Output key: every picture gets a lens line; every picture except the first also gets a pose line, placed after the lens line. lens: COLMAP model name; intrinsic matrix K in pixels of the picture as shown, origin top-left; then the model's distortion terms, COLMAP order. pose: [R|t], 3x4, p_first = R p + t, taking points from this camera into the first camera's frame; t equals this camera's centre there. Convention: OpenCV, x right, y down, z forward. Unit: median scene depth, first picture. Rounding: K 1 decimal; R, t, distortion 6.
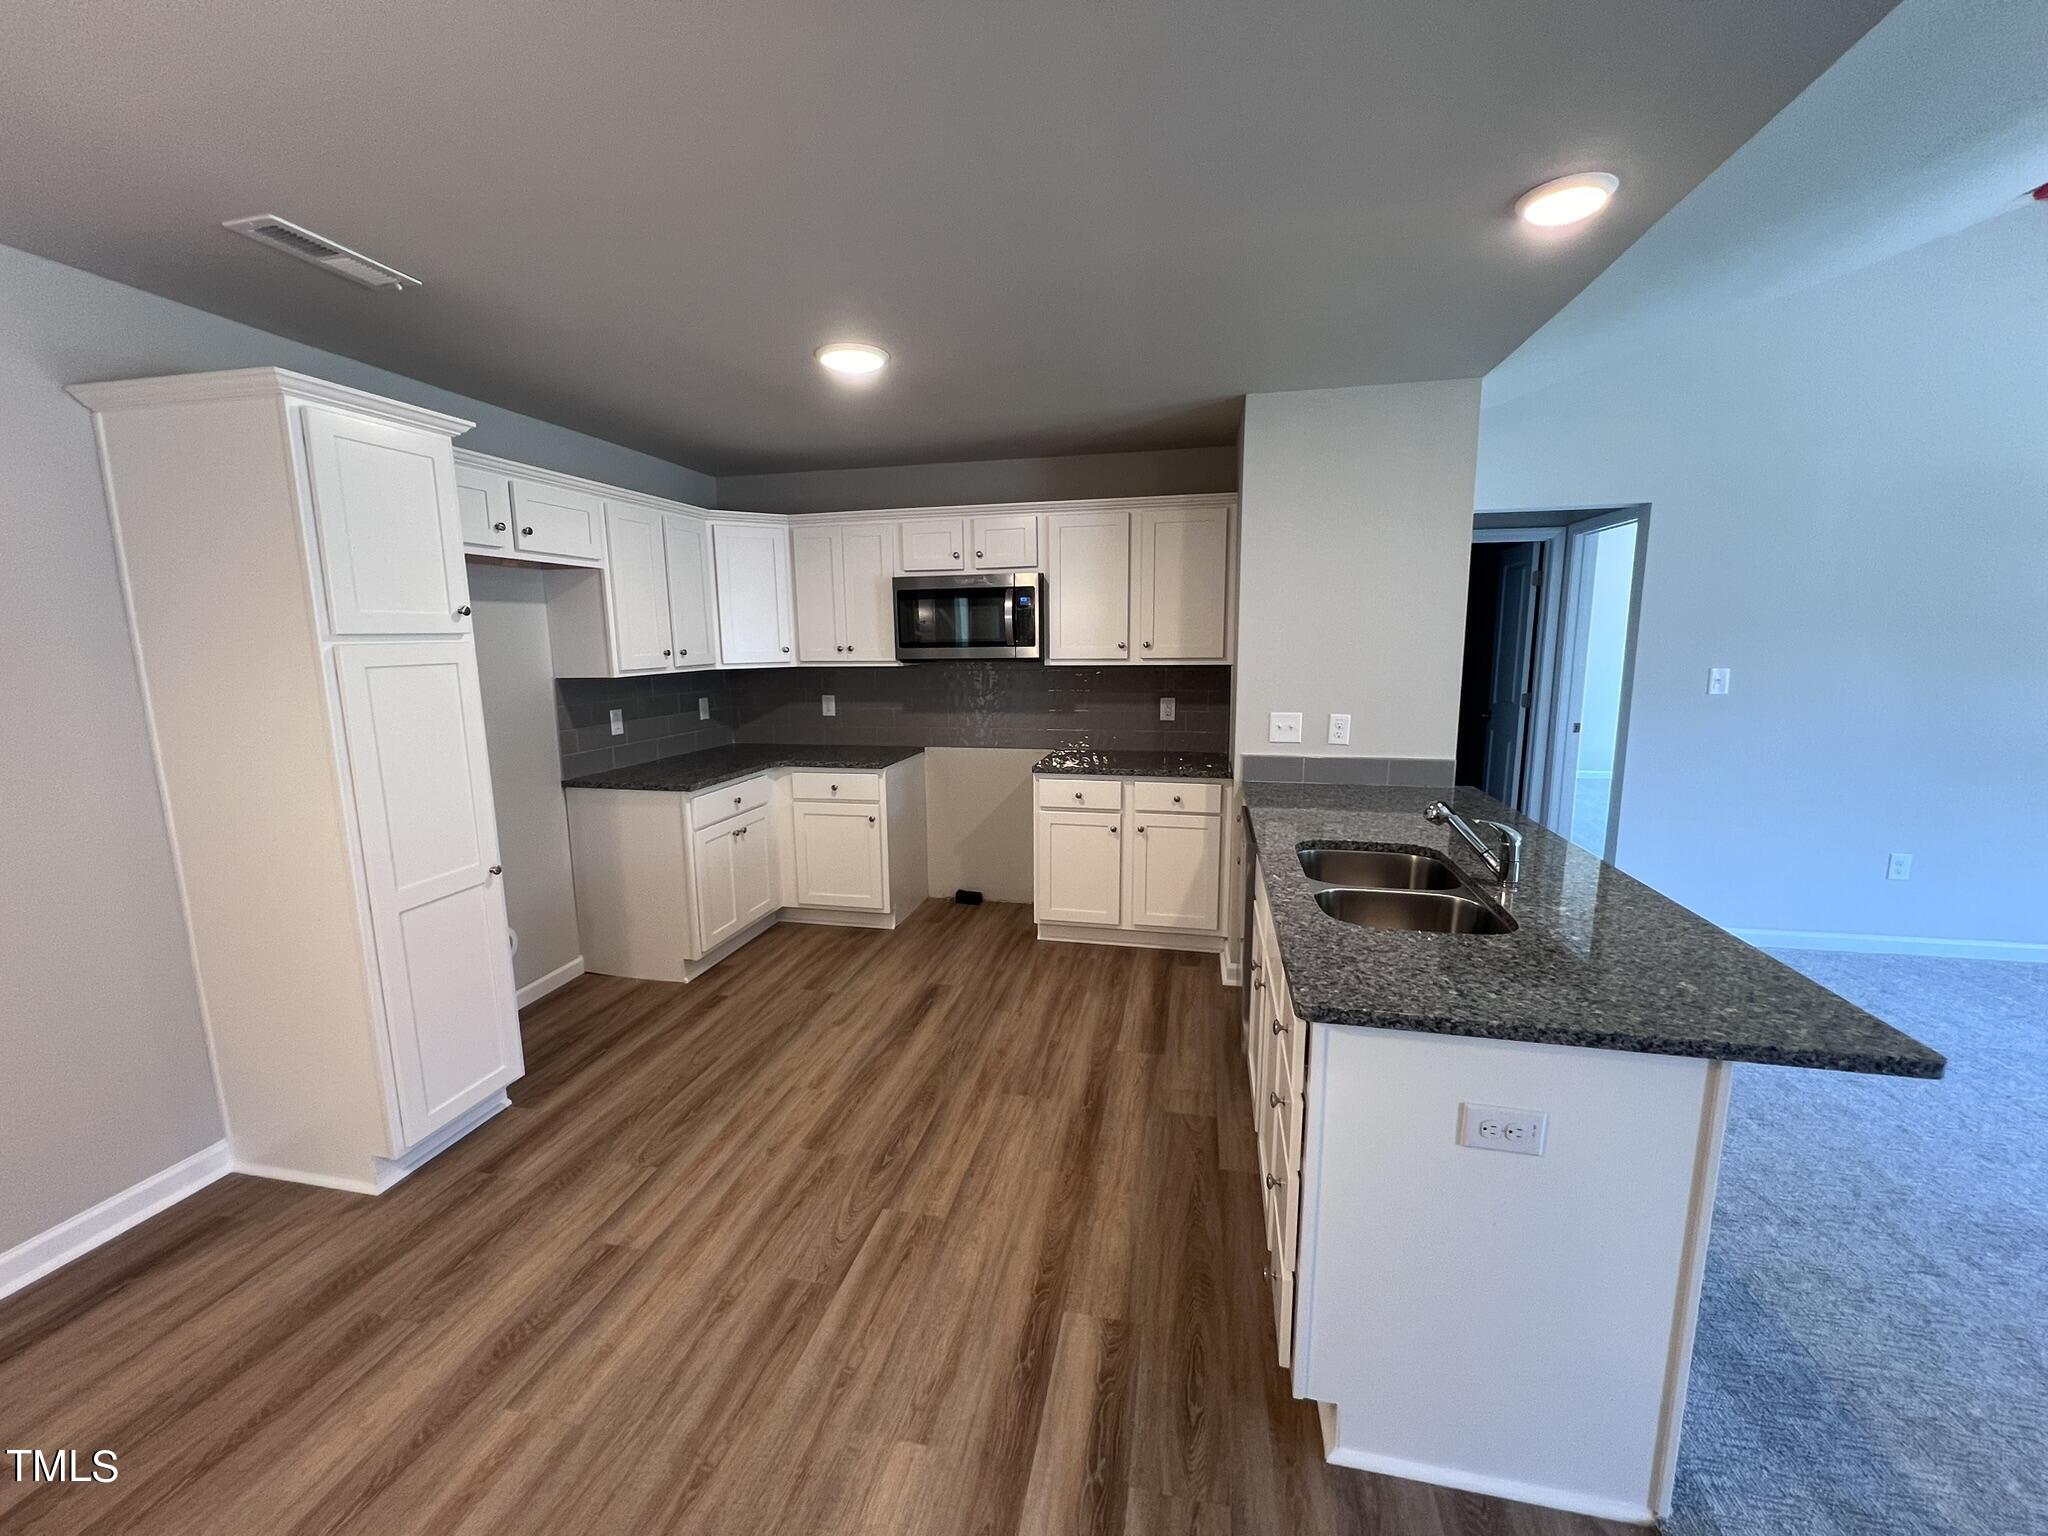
lens RADIAL K [[823.4, 0, 1016.3], [0, 823.4, 768.5], [0, 0, 1]] dist [-0.000524, -0.000130]
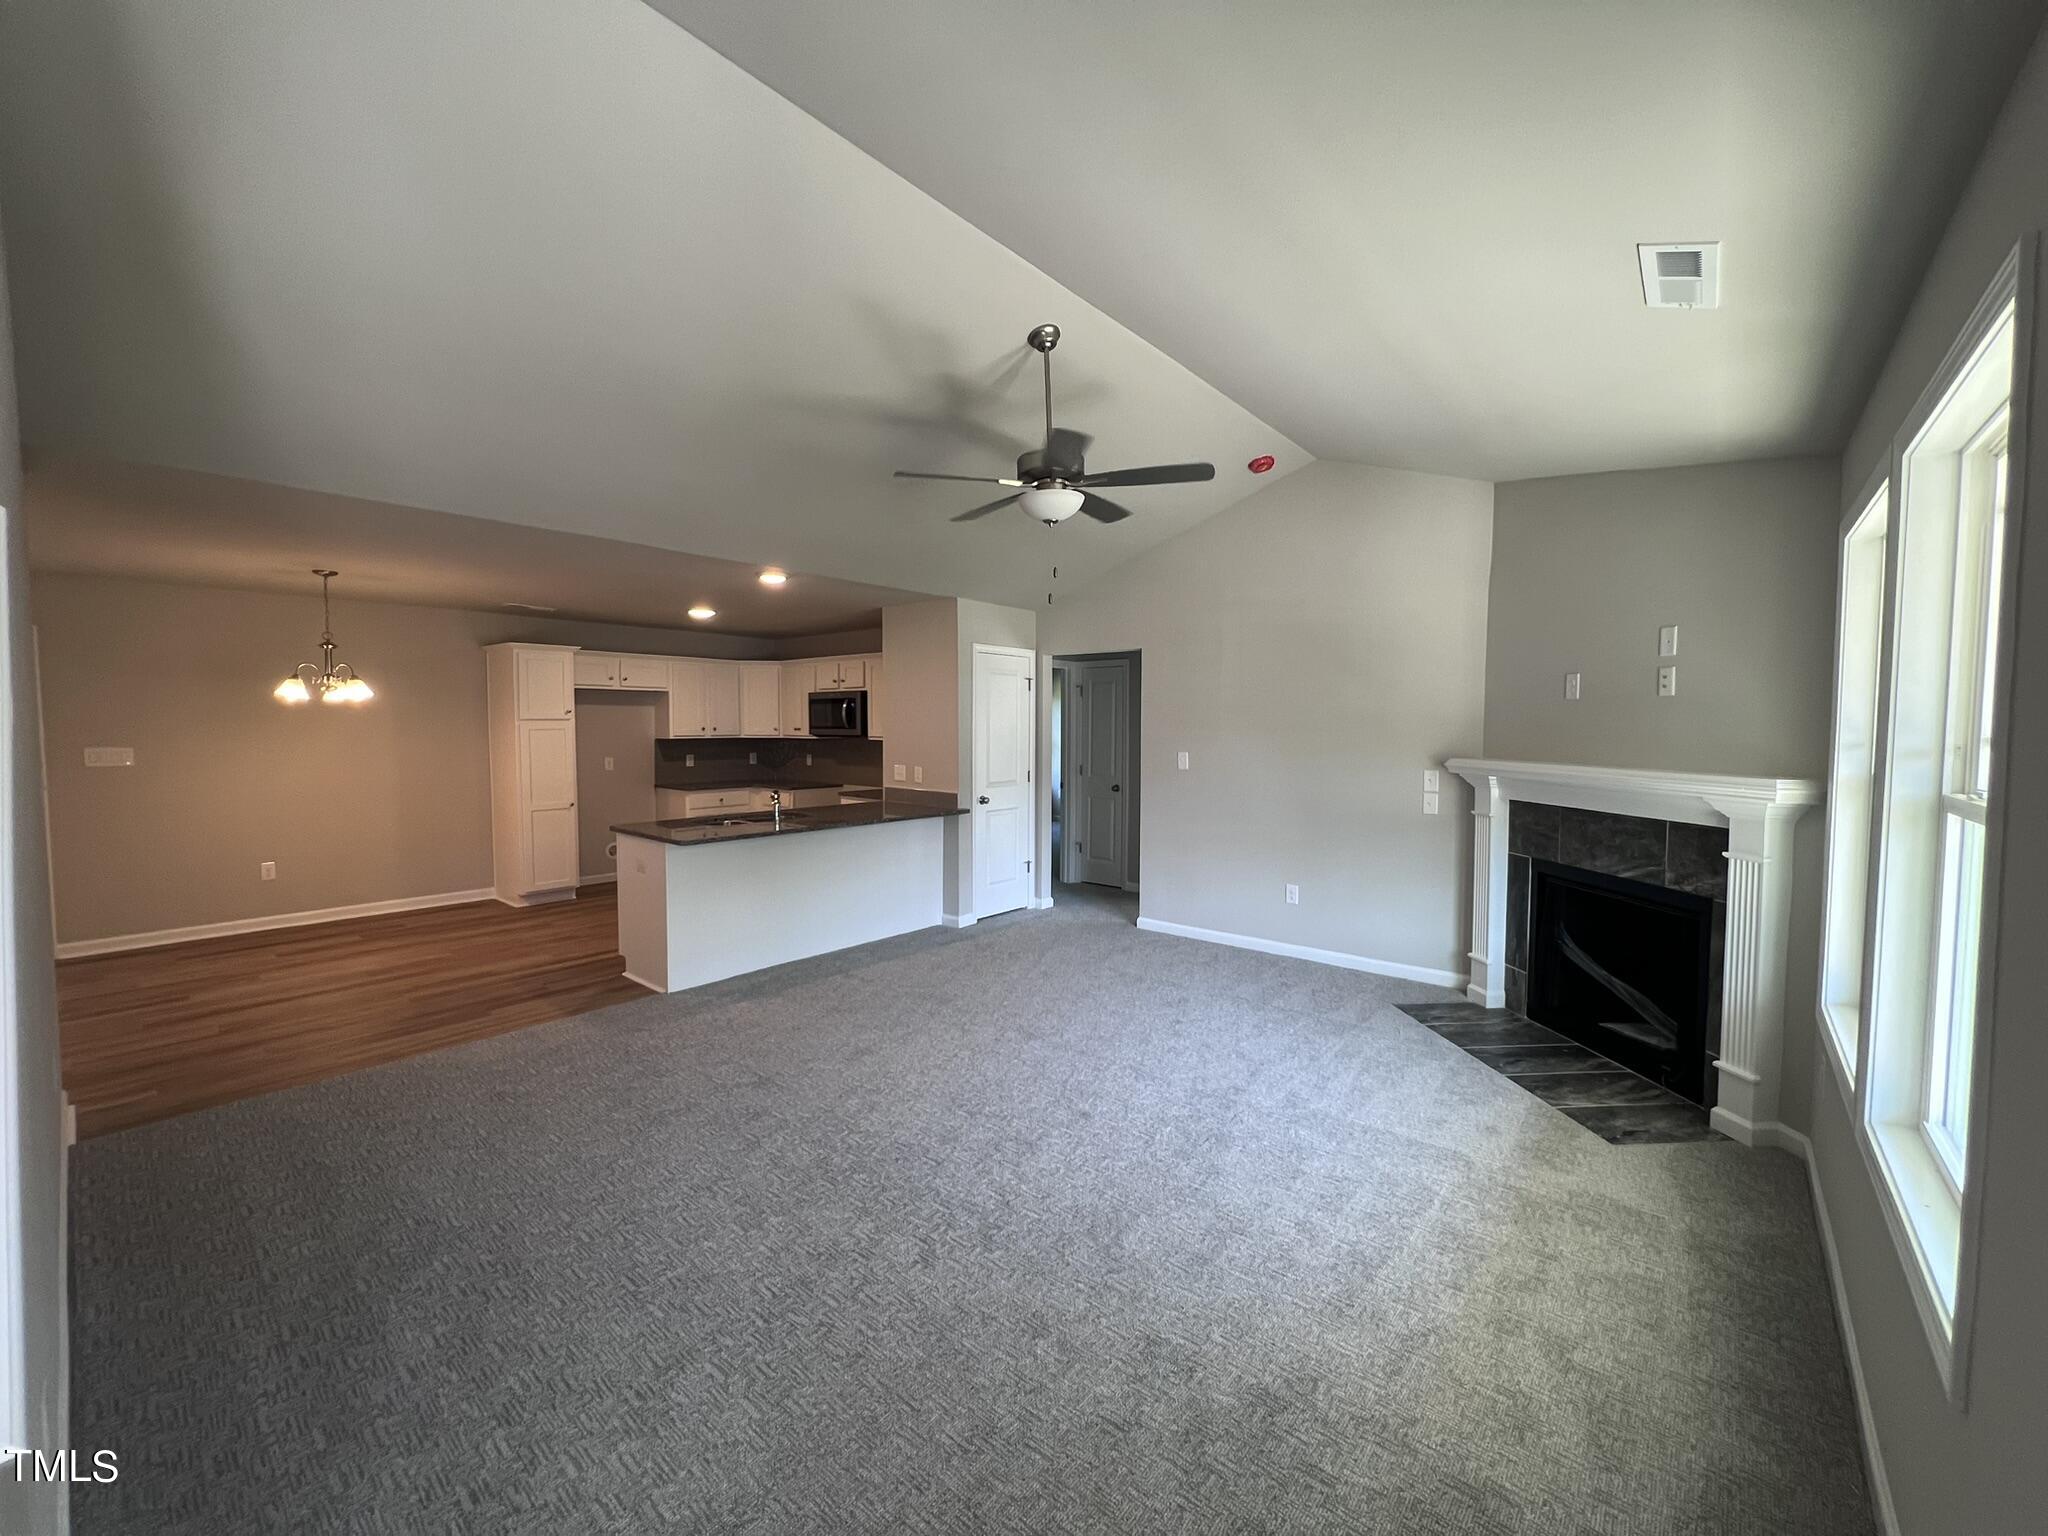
lens RADIAL K [[829.7, 0, 1018.4], [0, 829.7, 767.2], [0, 0, 1]] dist [0.000321, -0.000369]
pose [[0.882278, 0.041831, -0.468867, 1.417200], [-0.091180, 0.992366, -0.083039, 0.068222], [0.461814, 0.116014, 0.879357, -0.545793]]
